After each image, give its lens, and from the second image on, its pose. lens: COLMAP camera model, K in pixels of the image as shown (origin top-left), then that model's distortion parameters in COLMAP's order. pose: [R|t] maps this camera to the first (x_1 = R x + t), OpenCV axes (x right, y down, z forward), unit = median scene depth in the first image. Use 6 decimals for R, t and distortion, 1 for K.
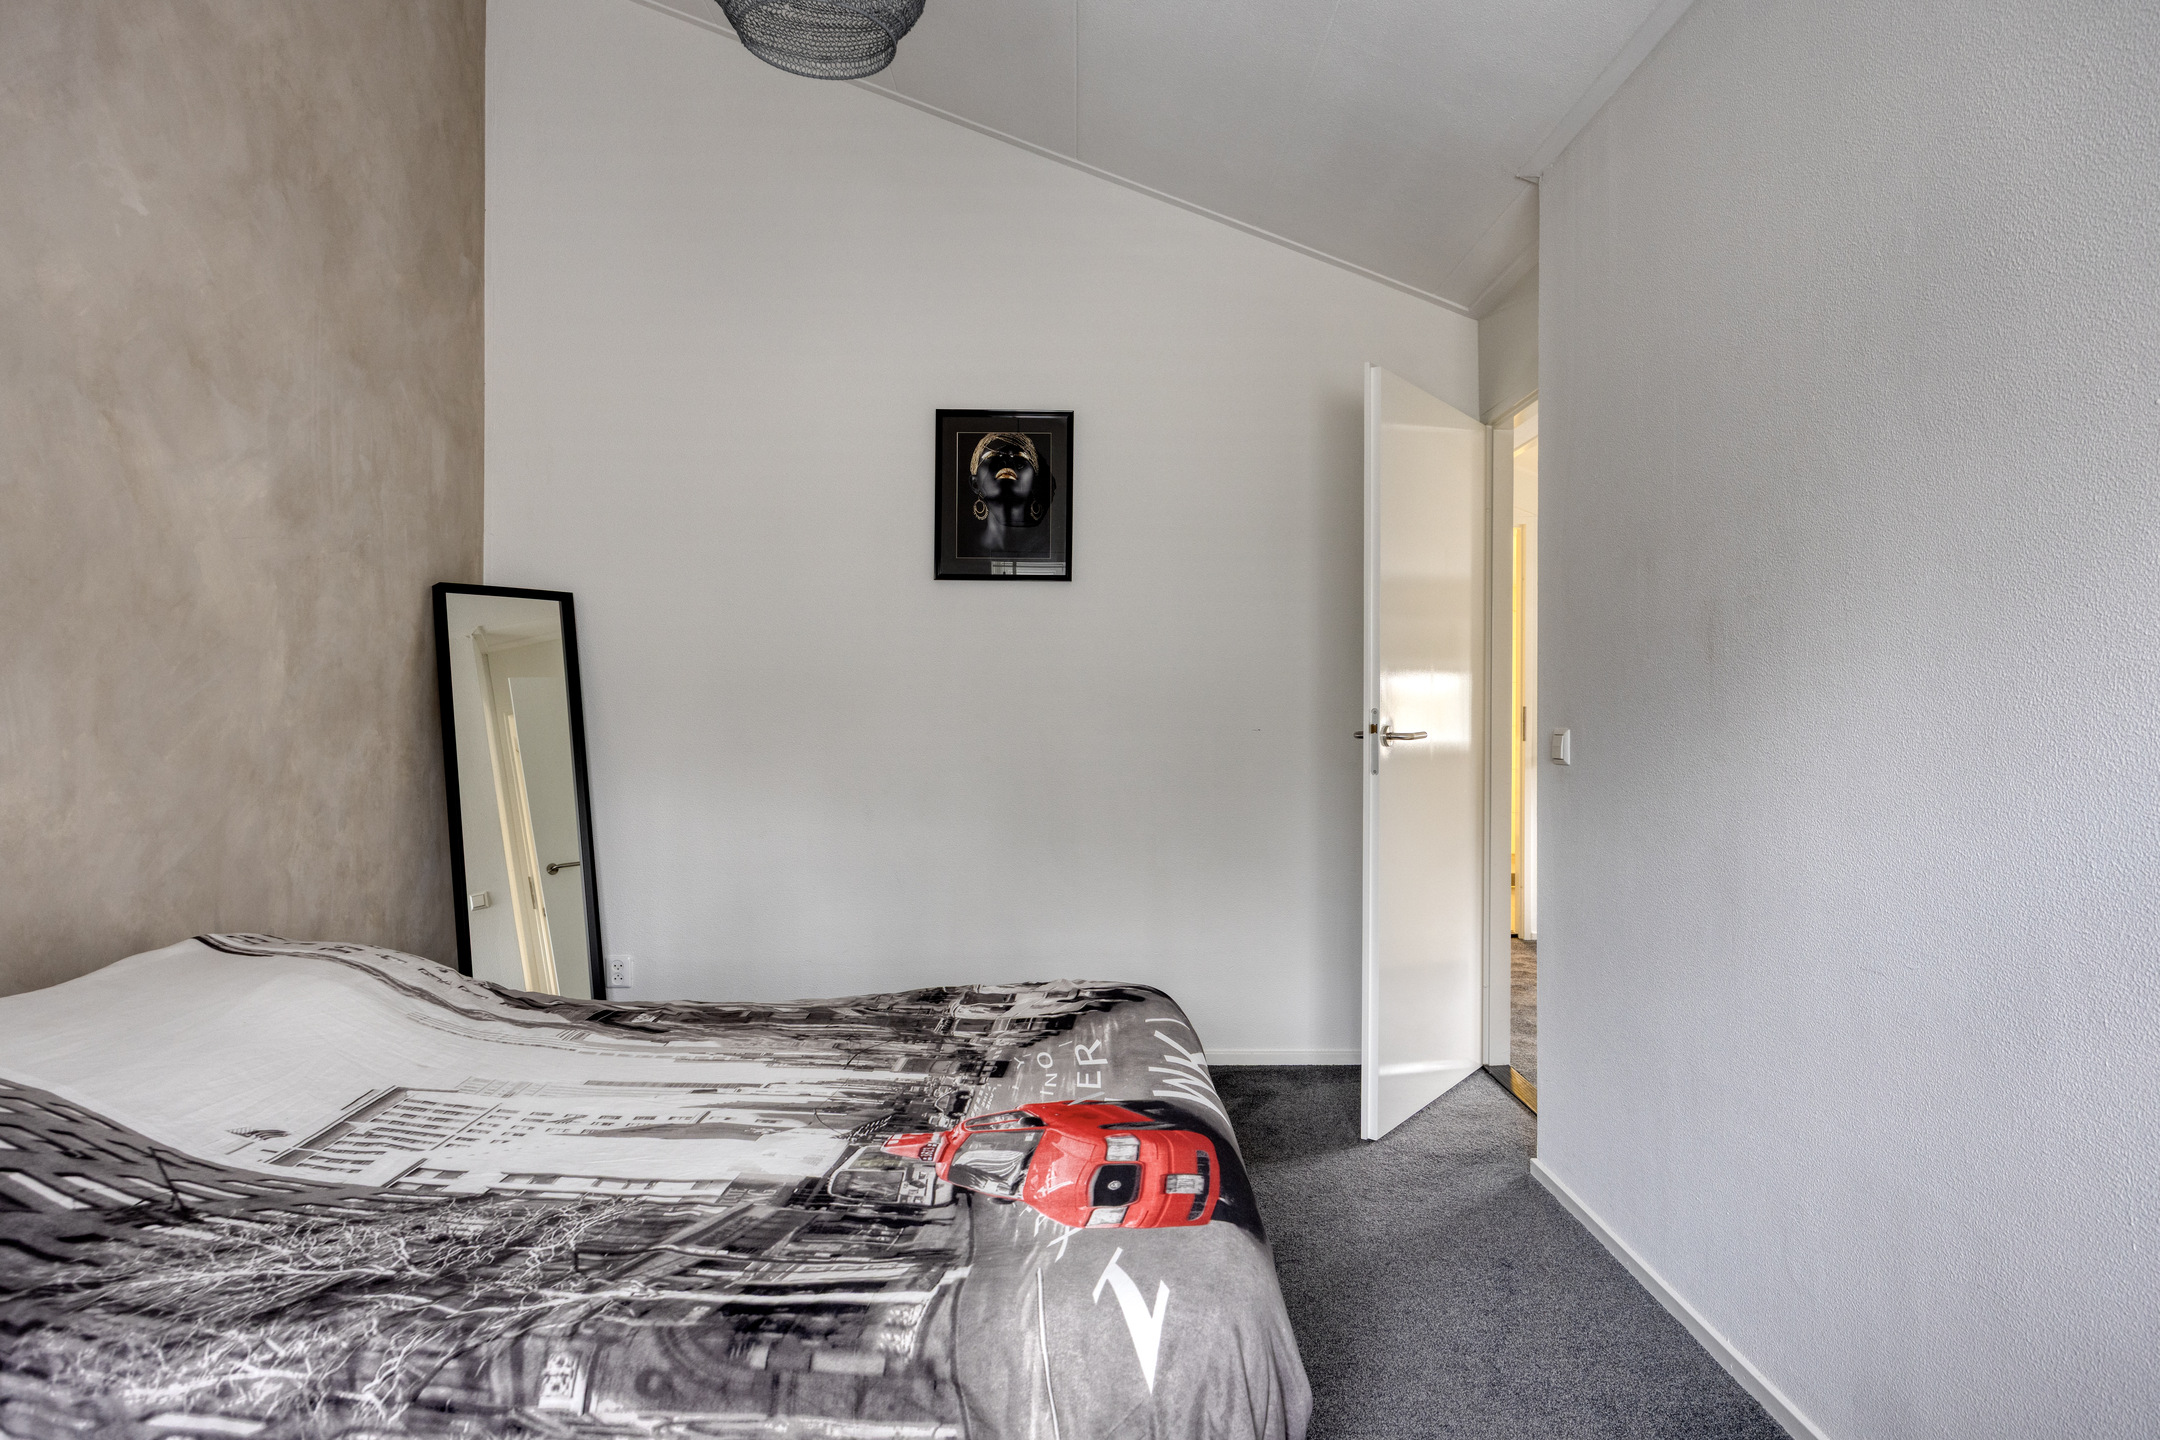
lens RADIAL K [[1233.8, 0, 1083.1], [0, 1233.8, 715.1], [0, 0, 1]] dist [0.035454, 0.000483]
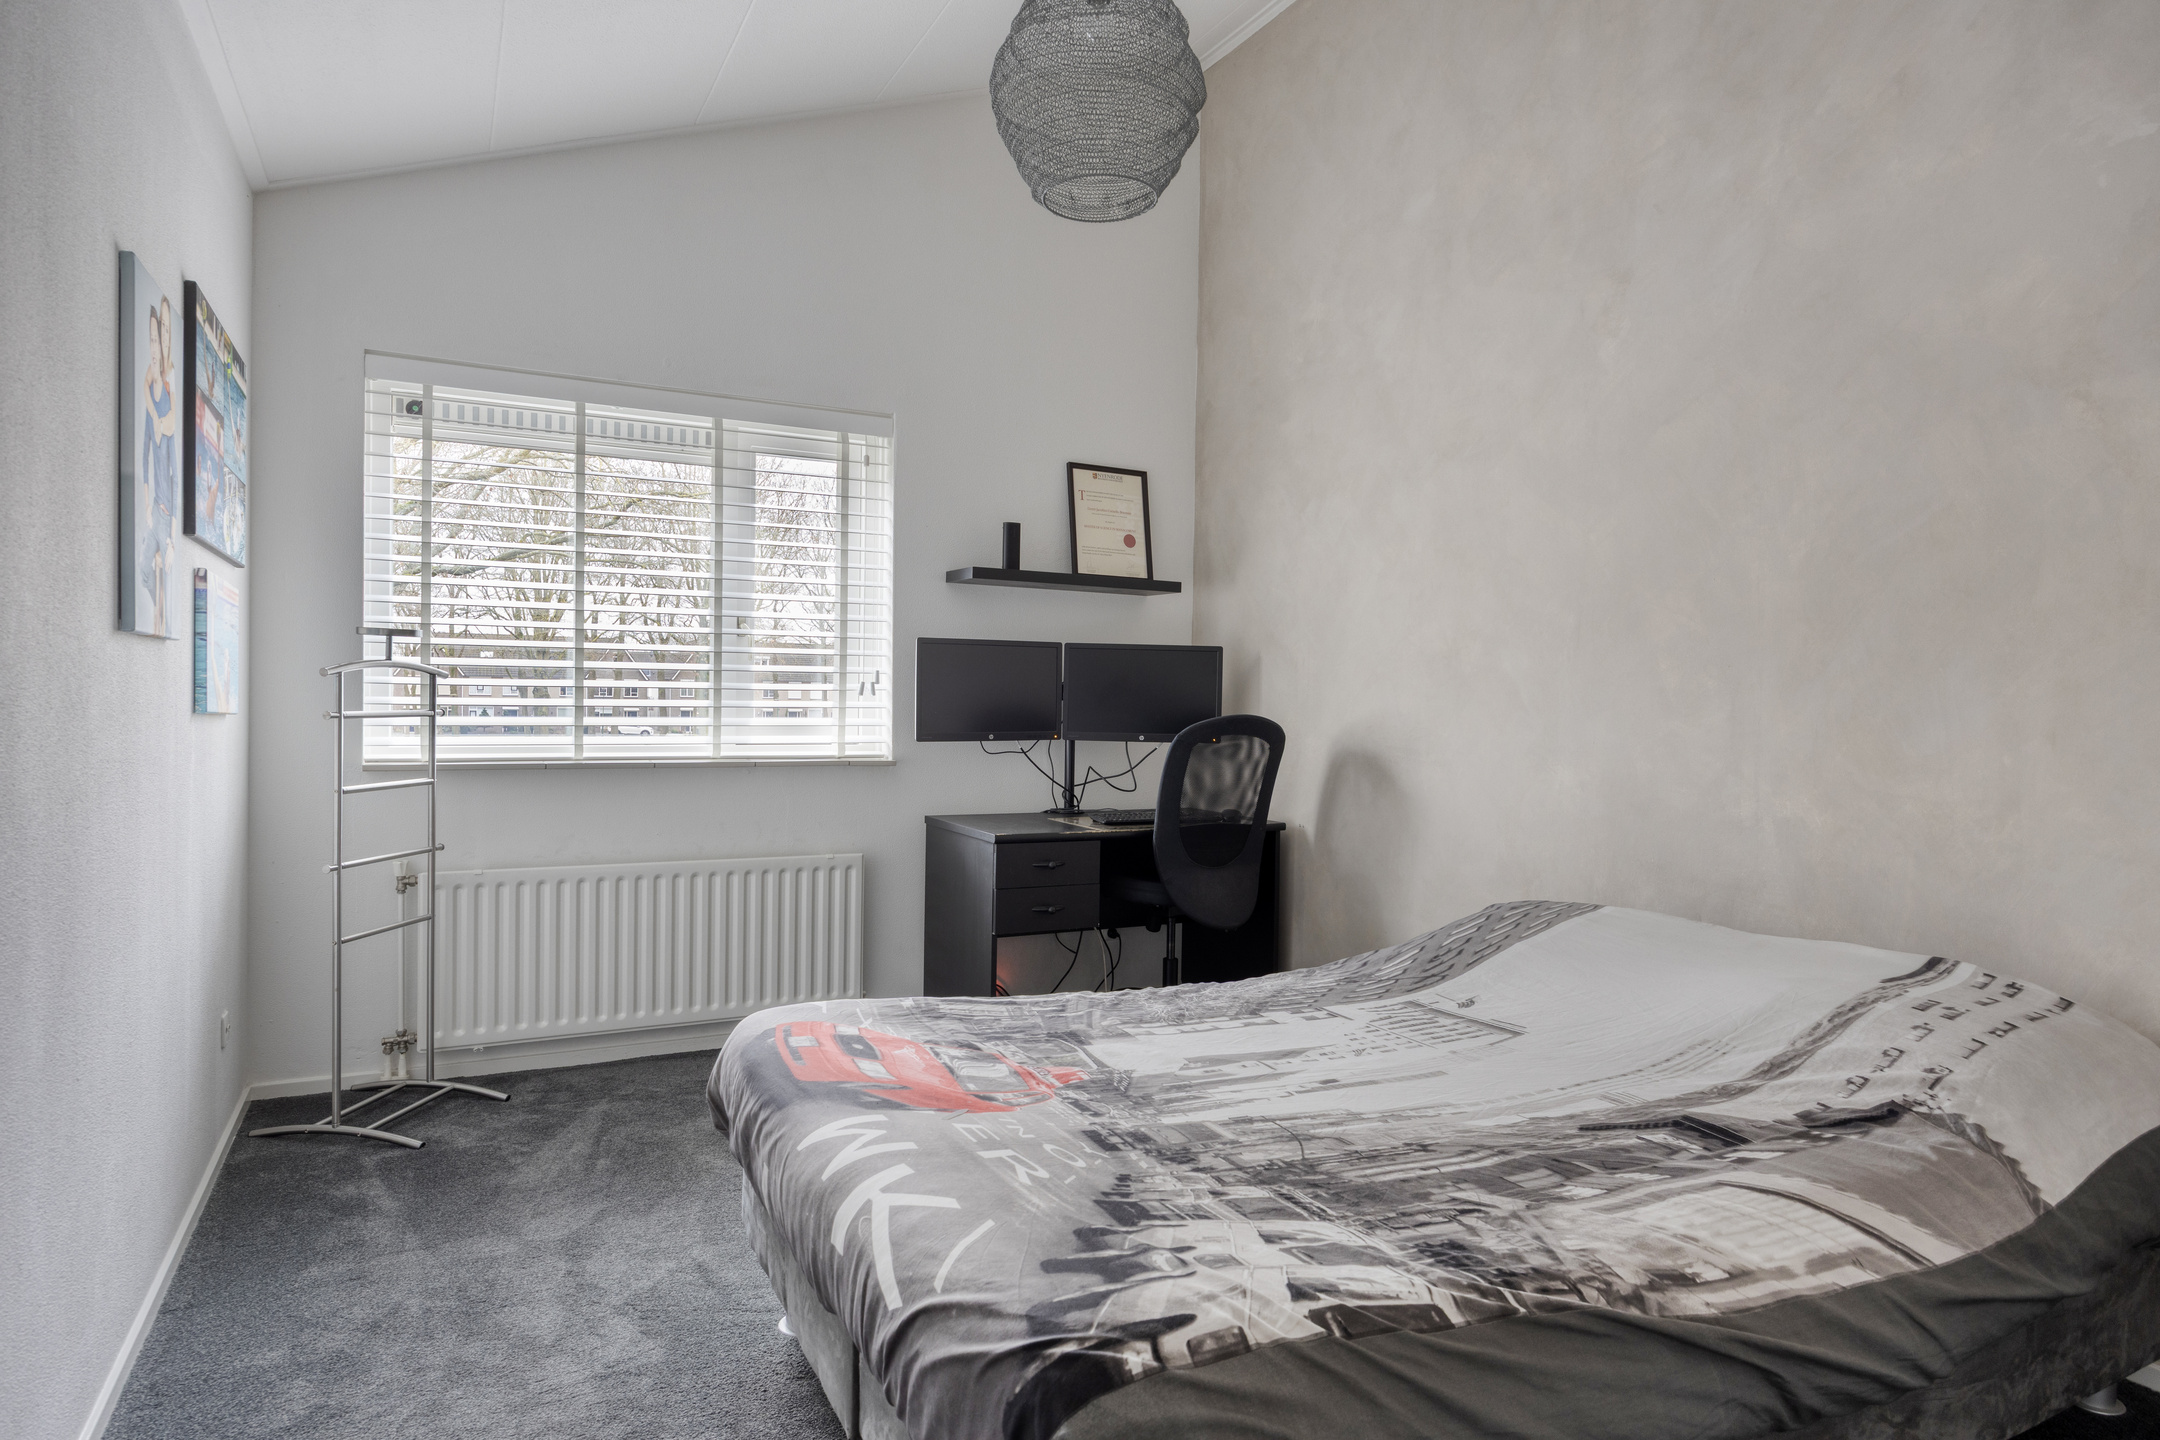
lens RADIAL K [[1244.2, 0, 1085.8], [0, 1244.2, 713.4], [0, 0, 1]] dist [0.000239, -0.000044]
pose [[-0.890772, -0.014643, -0.454214, 0.346353], [-0.021283, 0.999728, 0.009510, 0.000300], [0.453951, 0.018138, -0.890842, 1.890999]]
